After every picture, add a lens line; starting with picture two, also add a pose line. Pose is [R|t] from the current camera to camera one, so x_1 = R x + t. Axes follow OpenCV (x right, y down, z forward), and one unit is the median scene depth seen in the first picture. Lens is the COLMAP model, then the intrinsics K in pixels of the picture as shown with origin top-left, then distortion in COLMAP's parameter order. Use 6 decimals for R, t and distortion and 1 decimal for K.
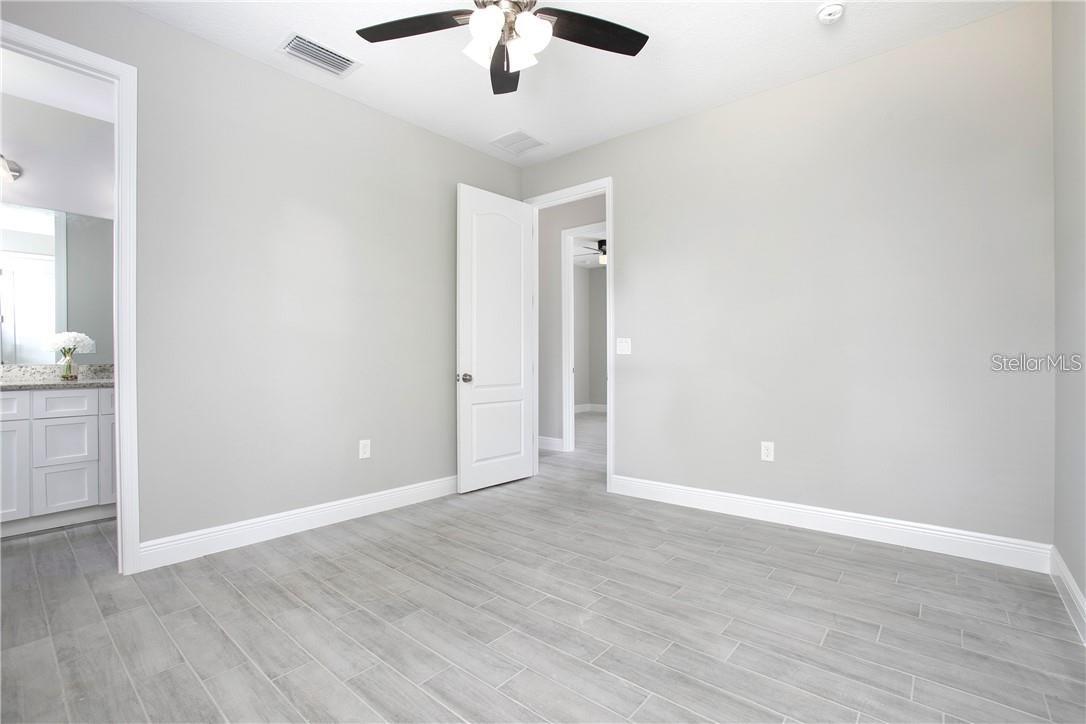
lens RADIAL K [[493.9, 0, 546.2], [0, 493.9, 357.0], [0, 0, 1]] dist [-0.076540, 0.025183]
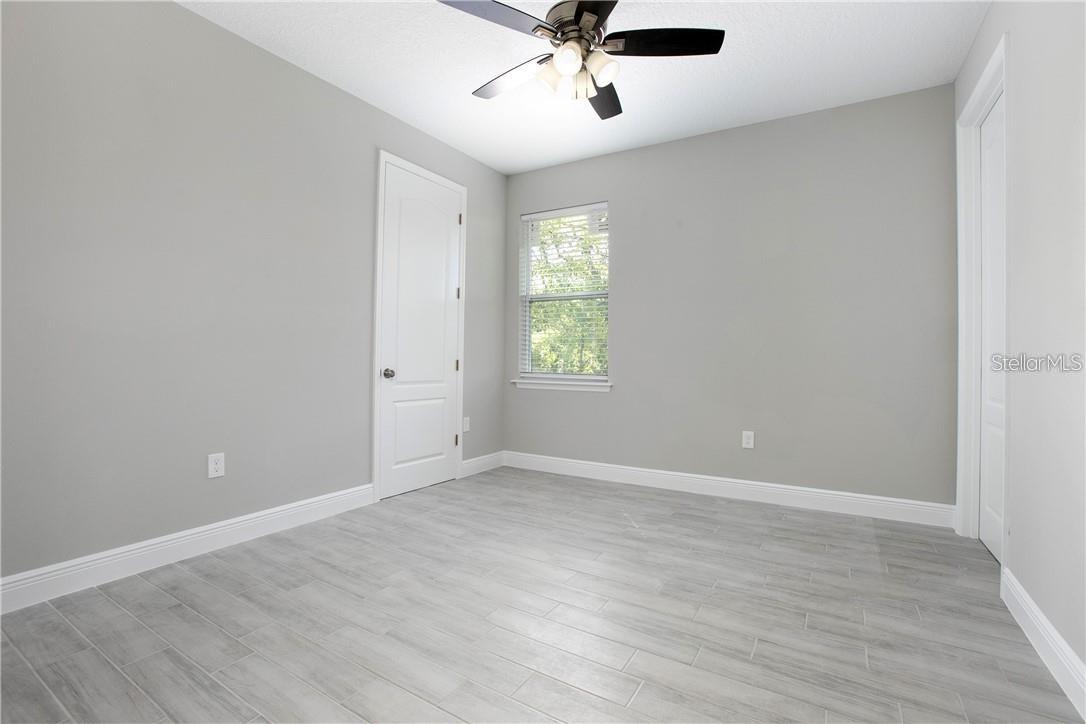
lens RADIAL K [[493.9, 0, 546.2], [0, 493.9, 357.0], [0, 0, 1]] dist [-0.076540, 0.025183]
pose [[-0.988716, -0.005347, -0.149706, 0.148668], [-0.006312, 0.999962, 0.005972, 0.002132], [0.149669, 0.006849, -0.988712, 2.068814]]
